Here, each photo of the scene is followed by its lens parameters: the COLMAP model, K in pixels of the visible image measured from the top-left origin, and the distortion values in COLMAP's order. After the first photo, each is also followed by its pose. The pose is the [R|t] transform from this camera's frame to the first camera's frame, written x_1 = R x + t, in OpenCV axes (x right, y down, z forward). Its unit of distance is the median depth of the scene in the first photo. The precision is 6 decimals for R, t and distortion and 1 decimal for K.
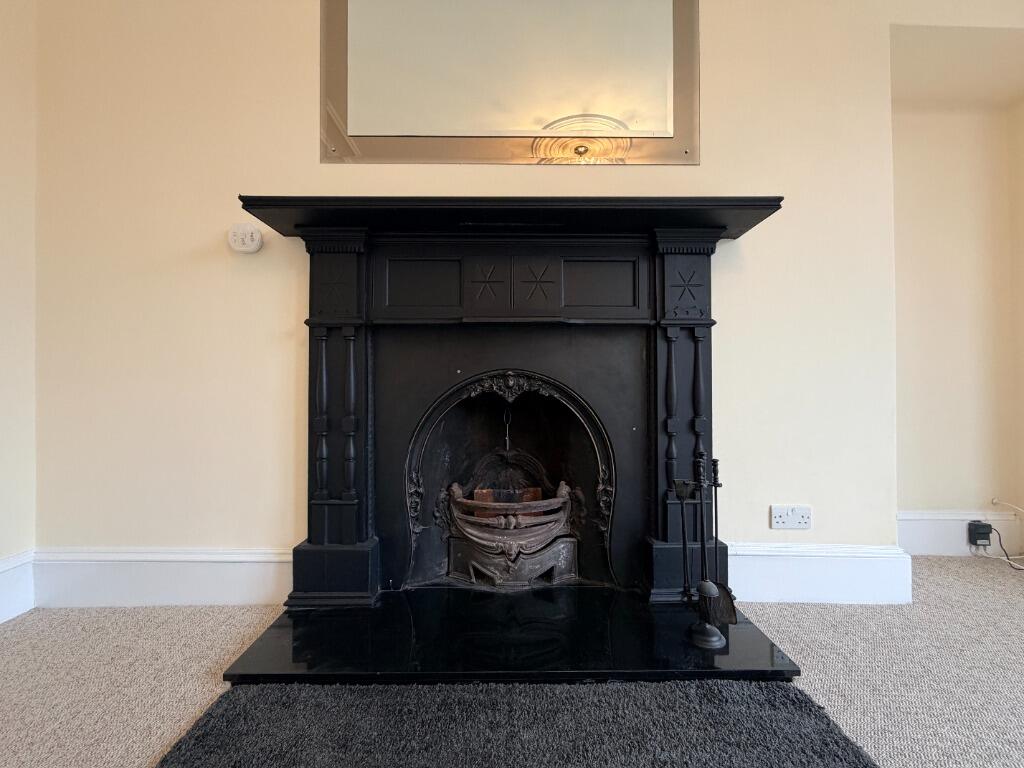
lens RADIAL K [[405.8, 0, 507.8], [0, 405.8, 383.4], [0, 0, 1]] dist [-0.000678, -0.000326]
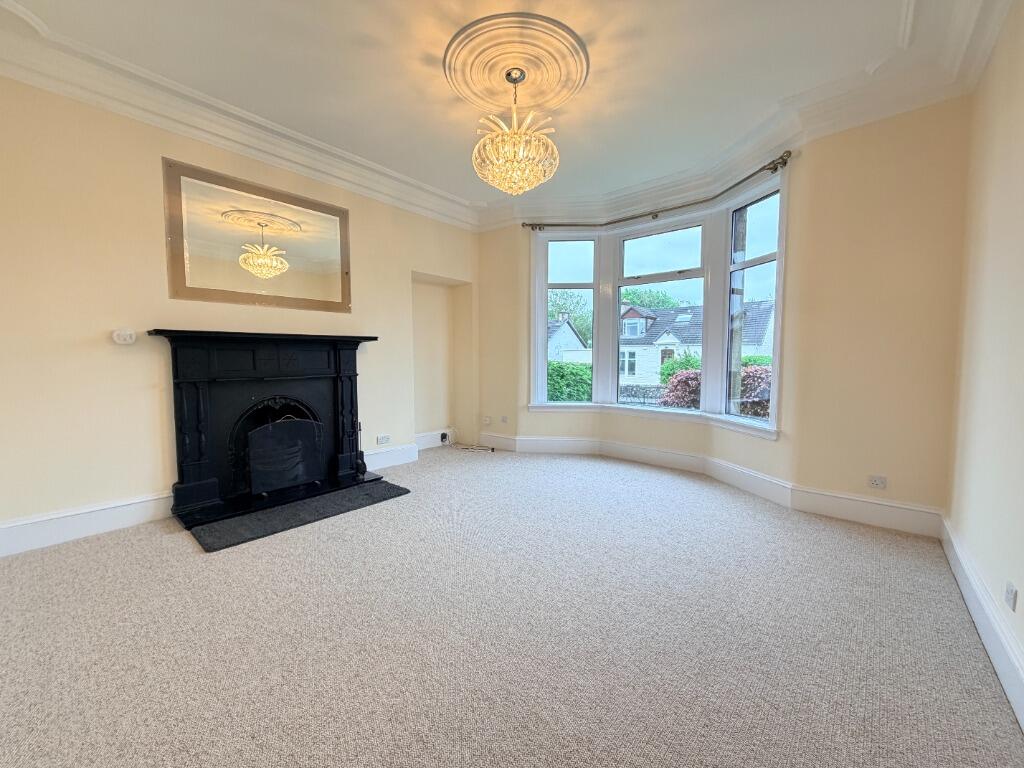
lens RADIAL K [[405.8, 0, 507.8], [0, 405.8, 383.4], [0, 0, 1]] dist [-0.000678, -0.000326]
pose [[0.662916, -0.049164, 0.747078, -0.887843], [-0.004455, 0.997565, 0.069601, -0.282654], [-0.748681, -0.049468, 0.661082, -1.610173]]
